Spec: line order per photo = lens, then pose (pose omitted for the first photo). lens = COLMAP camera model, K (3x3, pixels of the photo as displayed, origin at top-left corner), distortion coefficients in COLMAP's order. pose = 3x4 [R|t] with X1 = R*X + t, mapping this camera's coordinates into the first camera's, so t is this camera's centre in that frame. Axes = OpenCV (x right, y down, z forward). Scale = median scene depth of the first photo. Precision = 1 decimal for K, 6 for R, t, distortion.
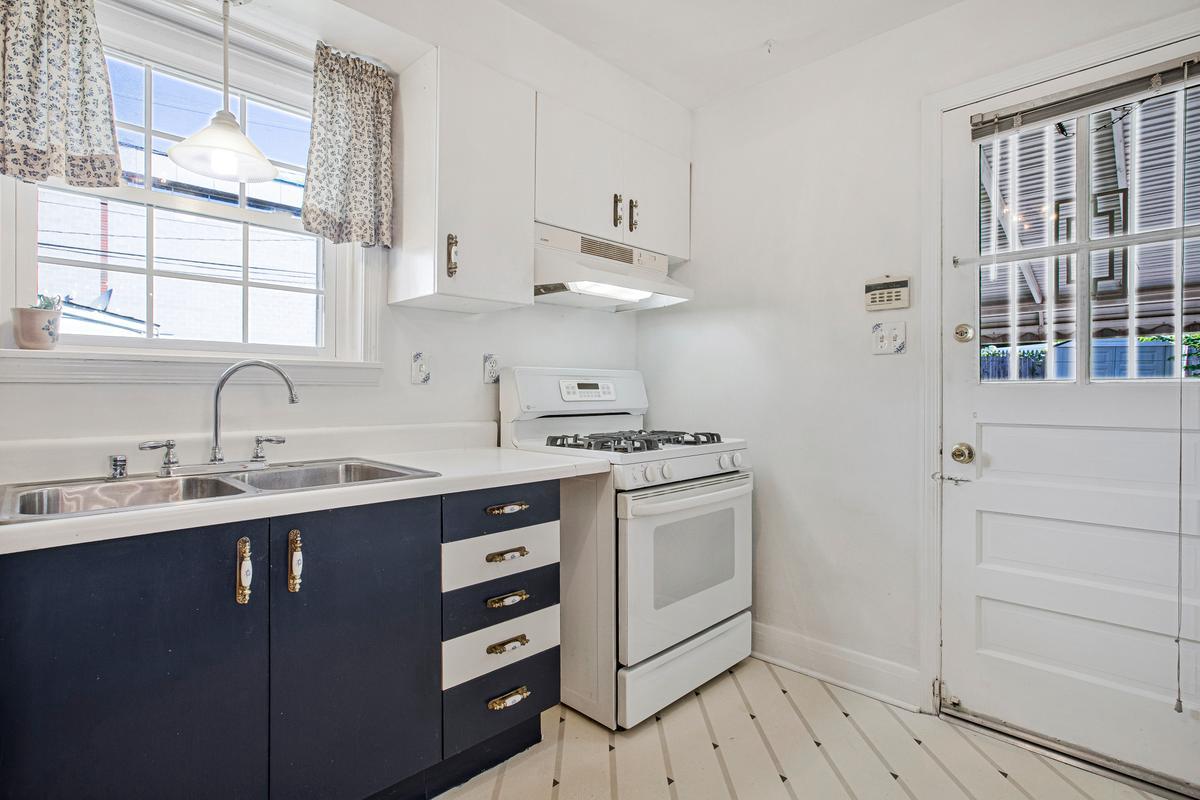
lens RADIAL K [[563.0, 0, 600.0], [0, 563.0, 400.0], [0, 0, 1]] dist [-0.035069, 0.014357]
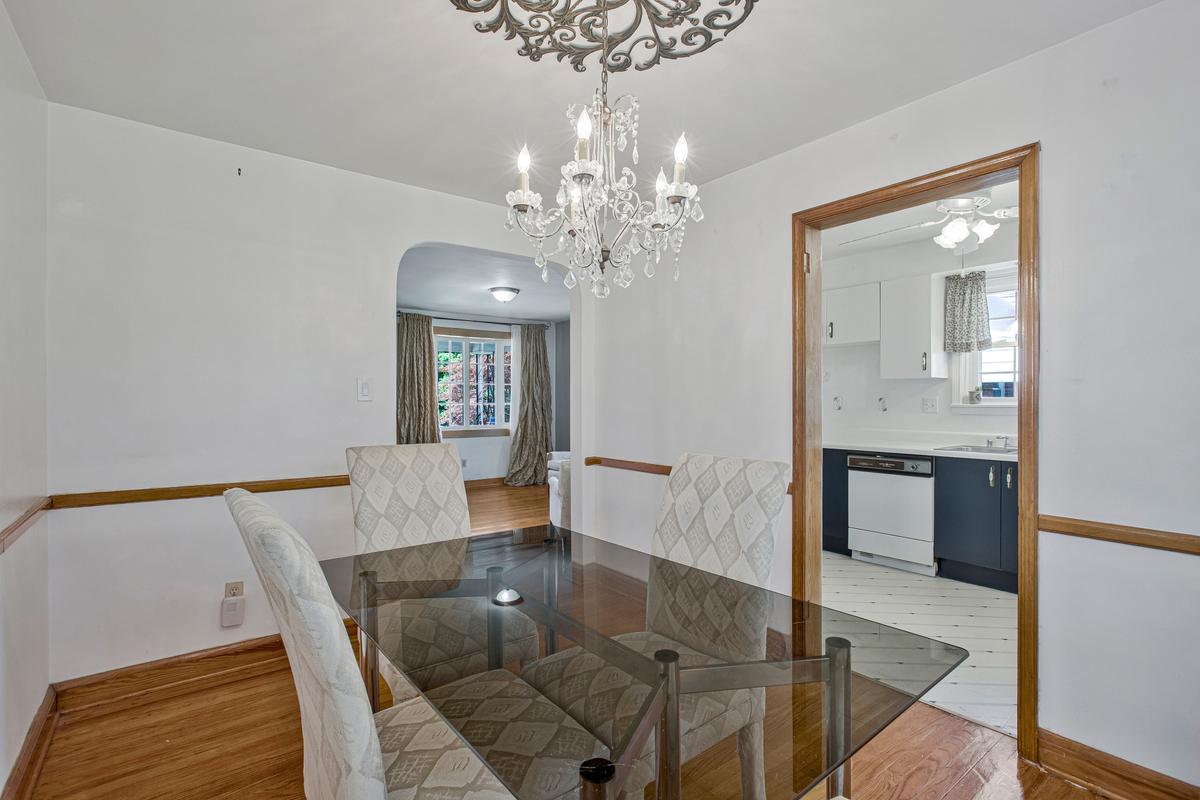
lens RADIAL K [[563.0, 0, 600.0], [0, 563.0, 400.0], [0, 0, 1]] dist [-0.035069, 0.014357]
pose [[-0.111293, -0.000529, -0.993788, 1.840500], [-0.010829, 0.999941, 0.000680, -0.072855], [0.993729, 0.010837, -0.111292, -0.590720]]
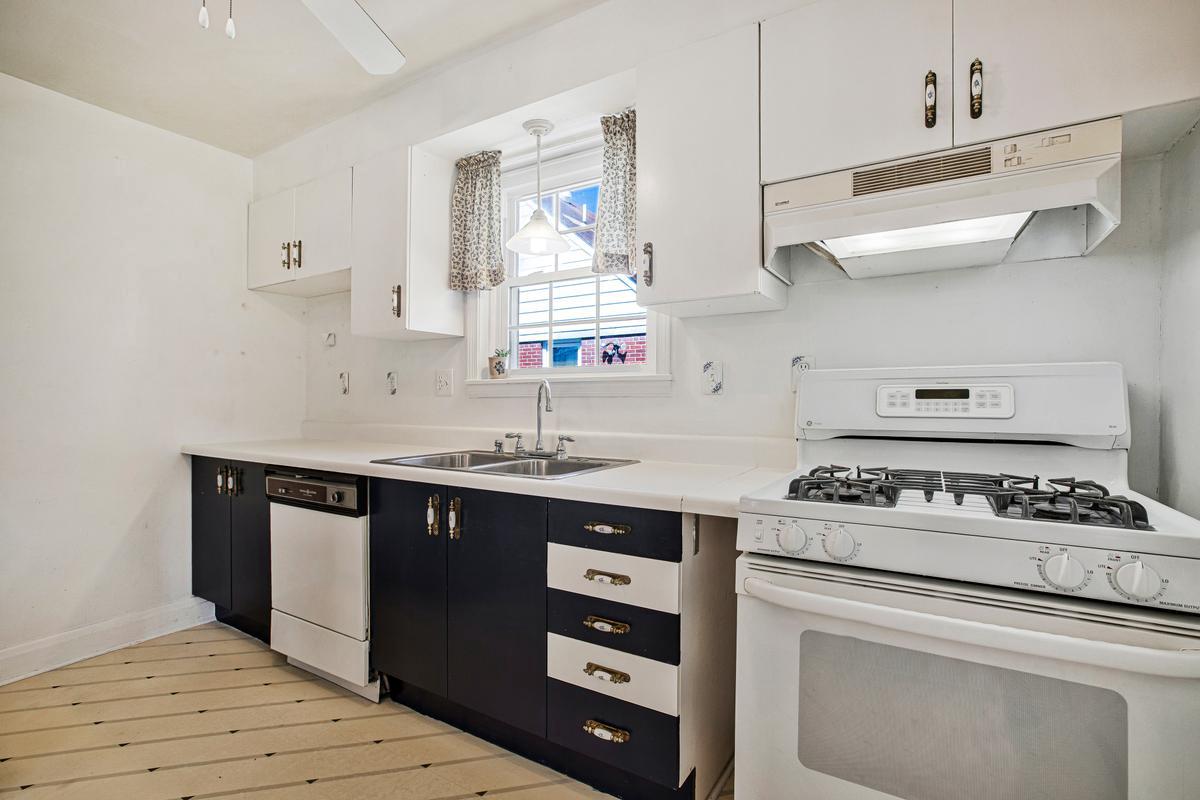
lens RADIAL K [[564.3, 0, 600.6], [0, 564.3, 392.4], [0, 0, 1]] dist [-0.037938, 0.014592]
pose [[0.243321, -0.009225, -0.969902, 0.697061], [-0.009284, 0.999887, -0.011839, -0.021995], [0.969901, 0.011885, 0.243208, 0.702845]]
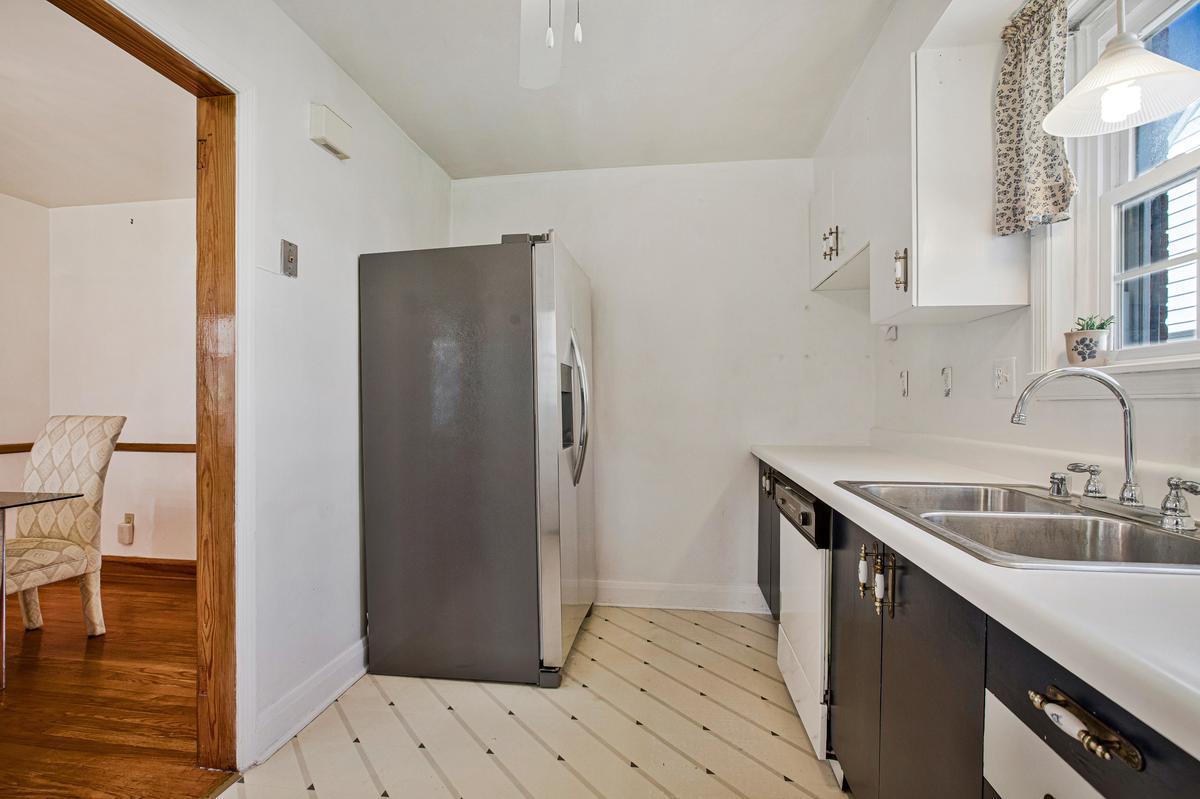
lens RADIAL K [[555.6, 0, 600.8], [0, 555.6, 406.9], [0, 0, 1]] dist [-0.035436, 0.008101]
pose [[-0.791759, 0.005120, -0.610812, 0.290215], [-0.007085, 0.999821, 0.017564, -0.023130], [0.610792, 0.018234, -0.791581, 1.010099]]
